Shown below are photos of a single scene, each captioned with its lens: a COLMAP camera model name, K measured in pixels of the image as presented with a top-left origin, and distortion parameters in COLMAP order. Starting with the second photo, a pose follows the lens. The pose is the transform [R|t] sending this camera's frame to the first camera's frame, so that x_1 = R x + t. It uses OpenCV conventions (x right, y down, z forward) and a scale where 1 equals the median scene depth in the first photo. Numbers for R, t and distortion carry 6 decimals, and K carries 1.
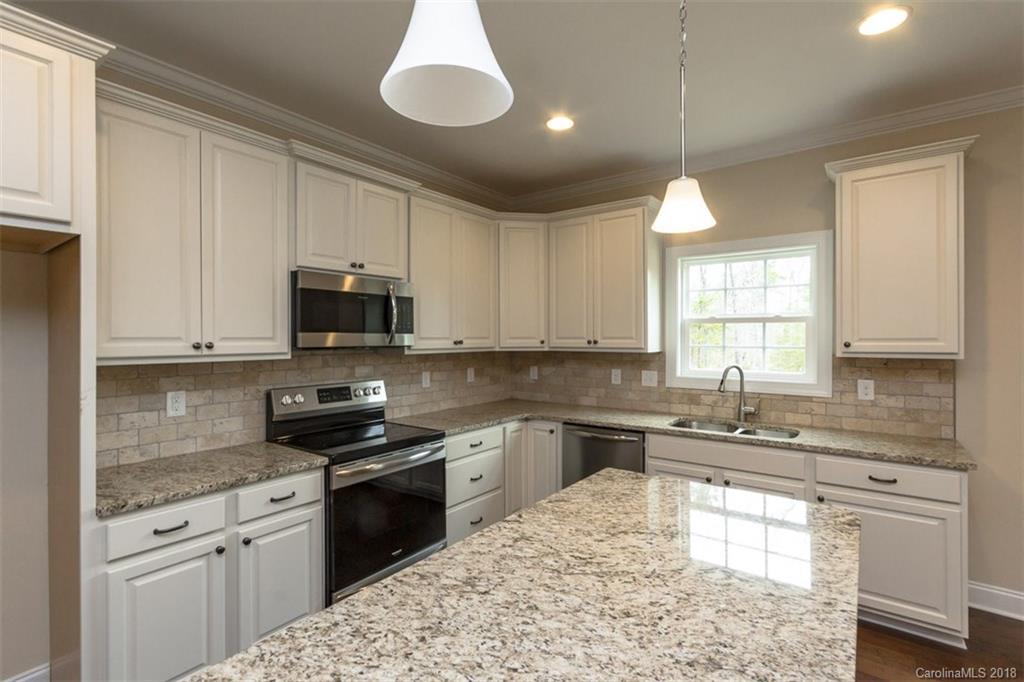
lens RADIAL K [[475.0, 0, 512.0], [0, 475.0, 341.0], [0, 0, 1]] dist [-0.001563, 0.000396]
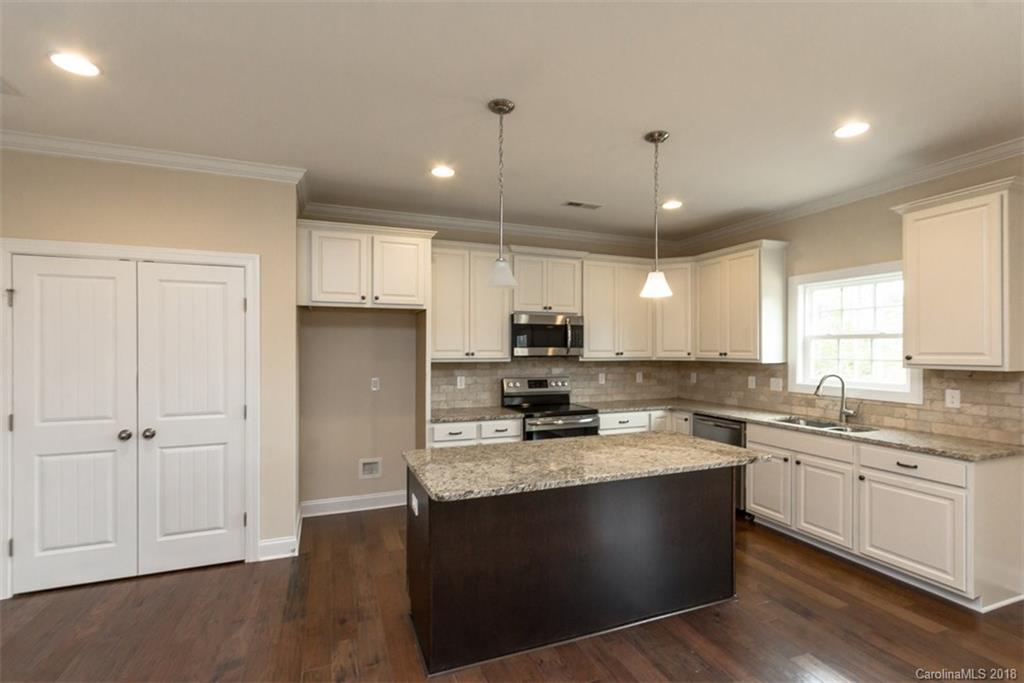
lens RADIAL K [[463.3, 0, 512.3], [0, 463.3, 349.4], [0, 0, 1]] dist [0.002676, 0.001127]
pose [[0.851977, 0.002890, -0.523571, 0.409822], [-0.006346, 0.999968, -0.004807, -0.001519], [0.523541, 0.007418, 0.851968, -0.456368]]
